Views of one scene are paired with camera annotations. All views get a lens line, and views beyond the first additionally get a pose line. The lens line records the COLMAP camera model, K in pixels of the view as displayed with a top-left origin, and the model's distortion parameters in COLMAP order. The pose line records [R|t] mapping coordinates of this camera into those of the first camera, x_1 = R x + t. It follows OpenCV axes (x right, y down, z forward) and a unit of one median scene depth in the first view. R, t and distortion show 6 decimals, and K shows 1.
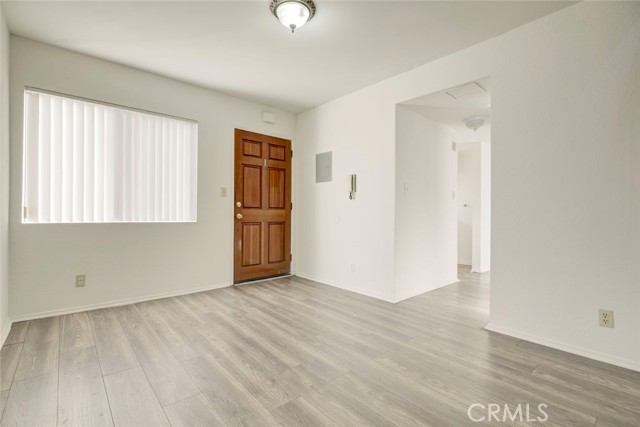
lens RADIAL K [[289.3, 0, 314.1], [0, 289.3, 212.5], [0, 0, 1]] dist [0.026056, -0.003661]
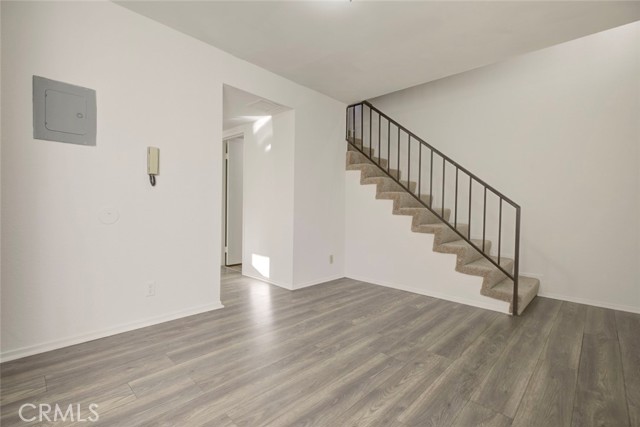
lens RADIAL K [[289.3, 0, 315.2], [0, 289.3, 214.0], [0, 0, 1]] dist [0.026056, -0.003661]
pose [[-0.085621, -0.024681, 0.996022, -1.011394], [-0.024868, 0.999435, 0.022628, -0.010710], [-0.996017, -0.022831, -0.086186, 1.252780]]
